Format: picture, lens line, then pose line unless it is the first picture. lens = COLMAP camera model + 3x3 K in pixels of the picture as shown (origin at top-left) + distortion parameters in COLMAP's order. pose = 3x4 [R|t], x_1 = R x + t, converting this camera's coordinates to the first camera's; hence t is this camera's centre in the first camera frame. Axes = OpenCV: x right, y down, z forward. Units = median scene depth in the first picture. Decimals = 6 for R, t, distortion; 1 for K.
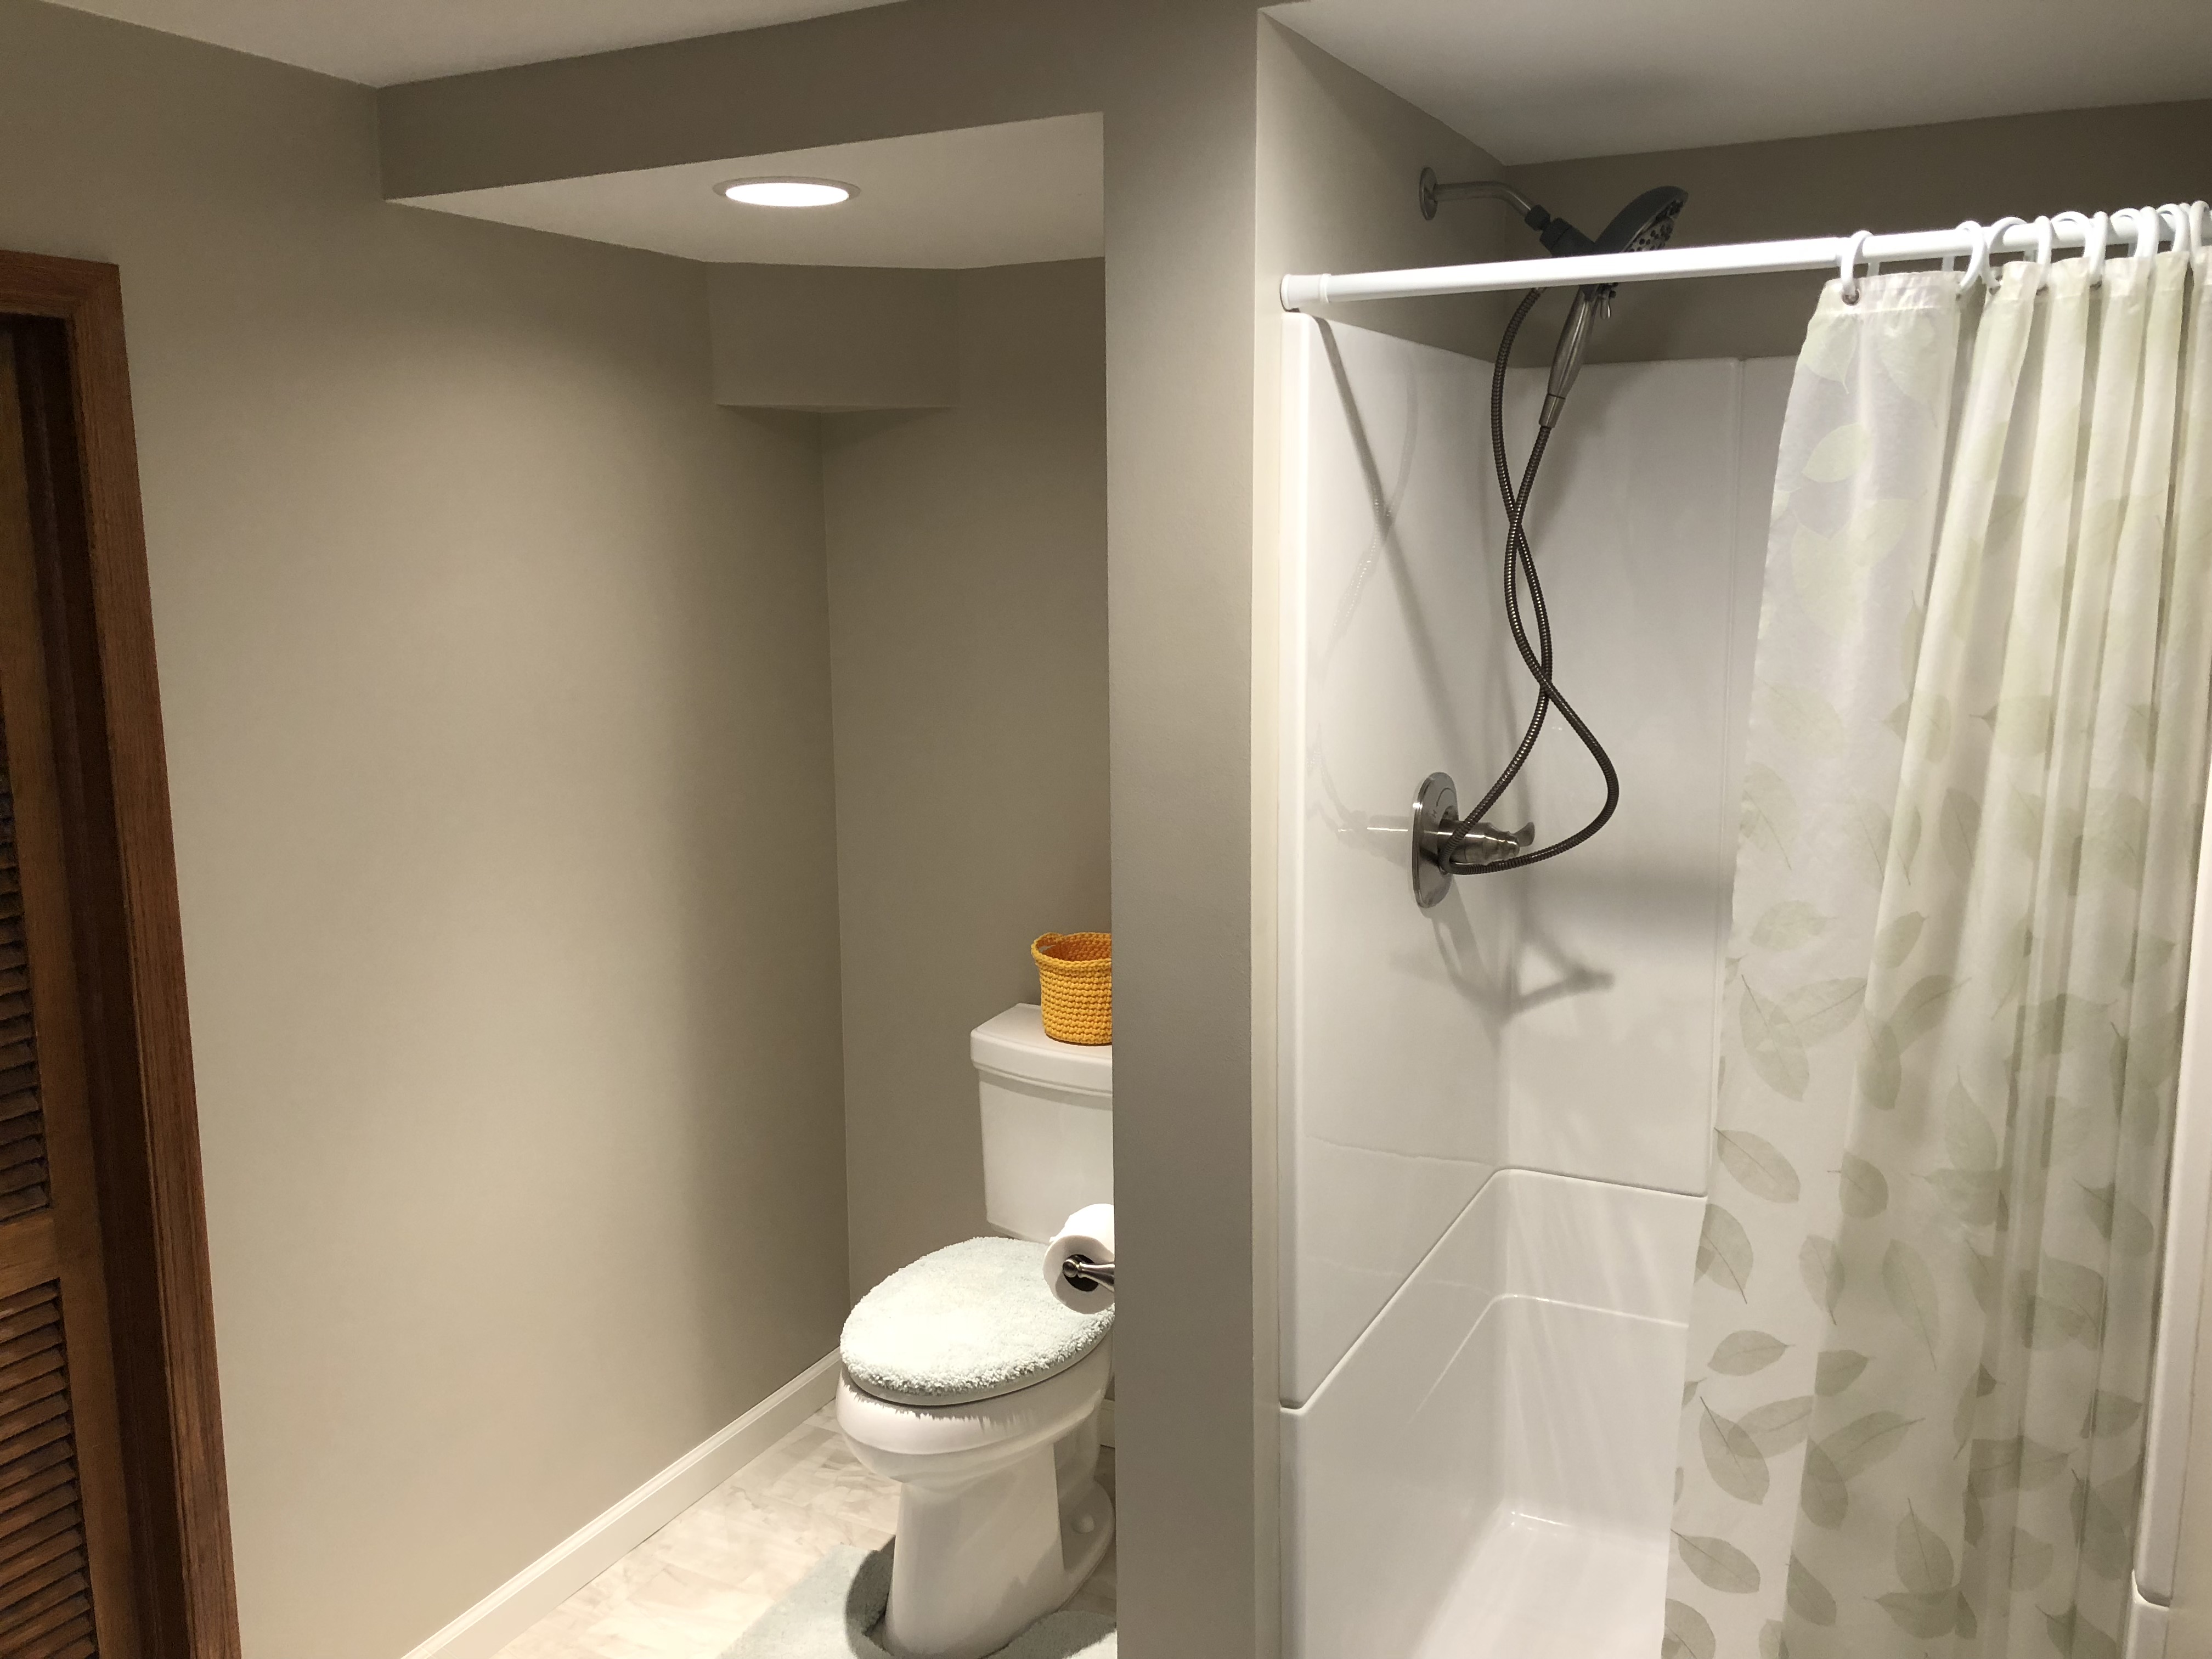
lens RADIAL K [[1788.7, 0, 1109.1], [0, 1788.7, 796.6], [0, 0, 1]] dist [0.029042, -0.047990]
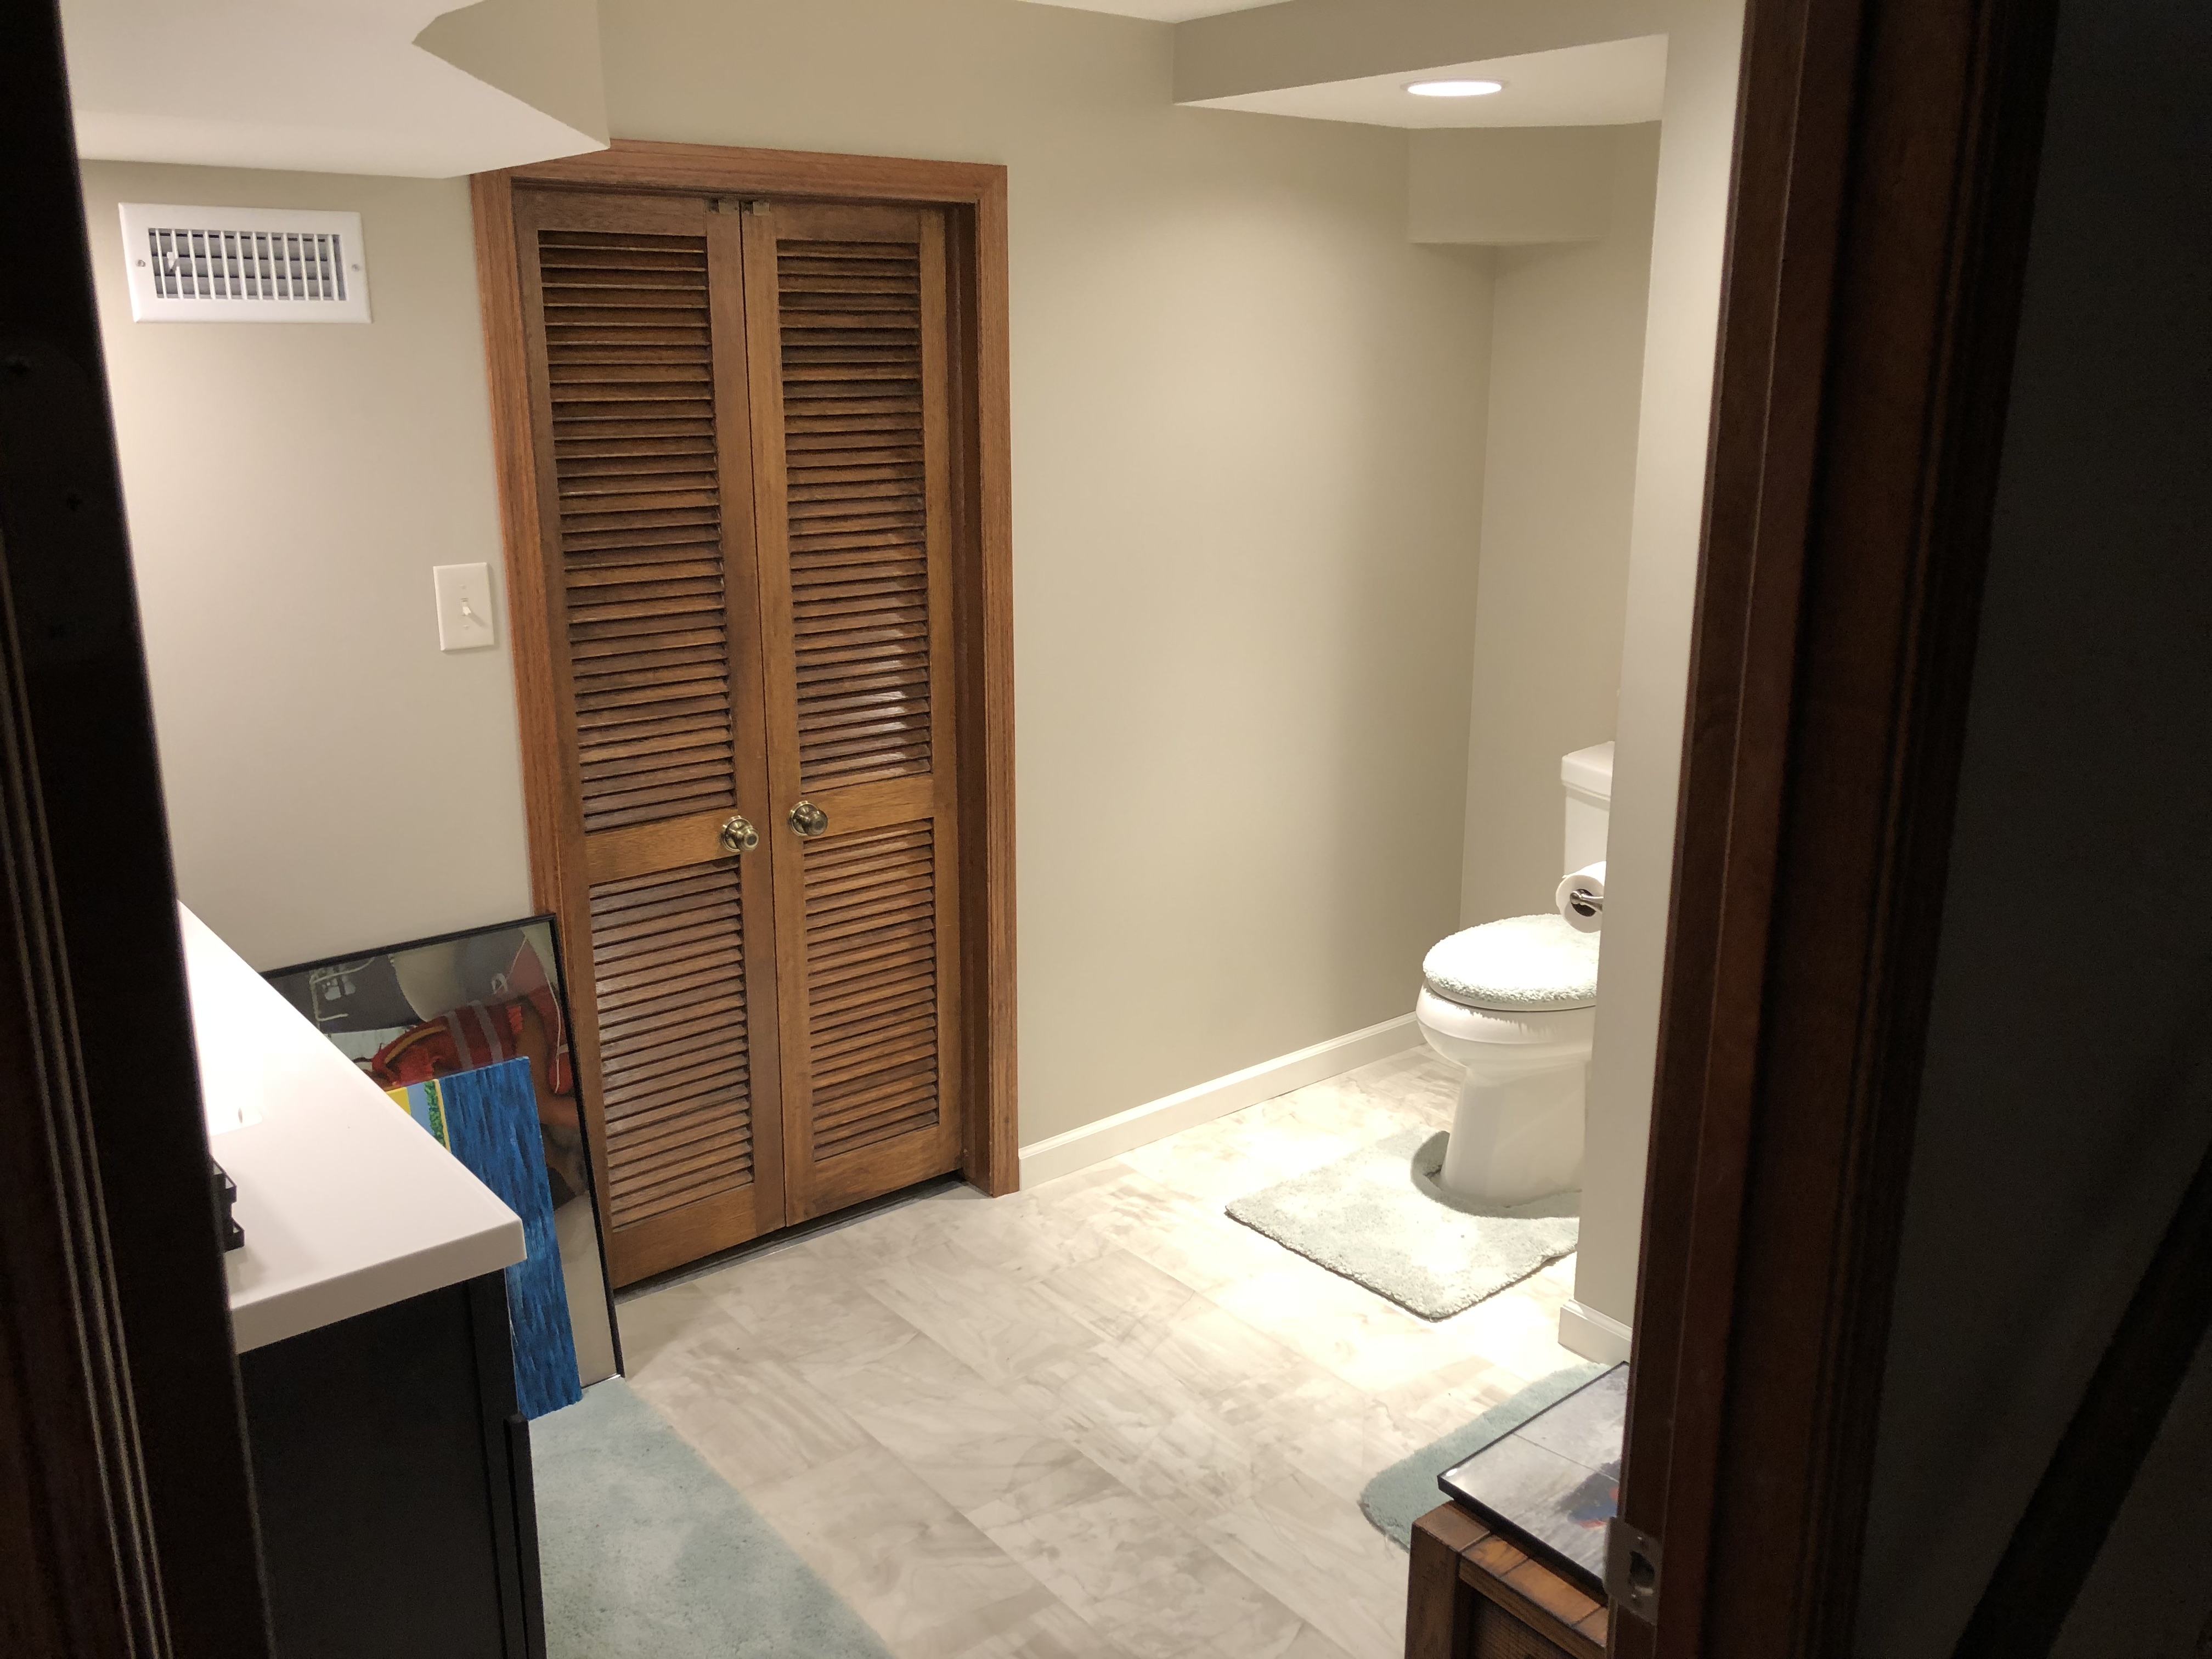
lens RADIAL K [[1788.7, 0, 1109.1], [0, 1788.7, 796.6], [0, 0, 1]] dist [0.029042, -0.047990]
pose [[0.914322, 0.111073, -0.389460, 0.177505], [-0.070997, 0.990723, 0.115875, 0.052058], [0.398717, -0.078297, 0.913725, -0.391708]]
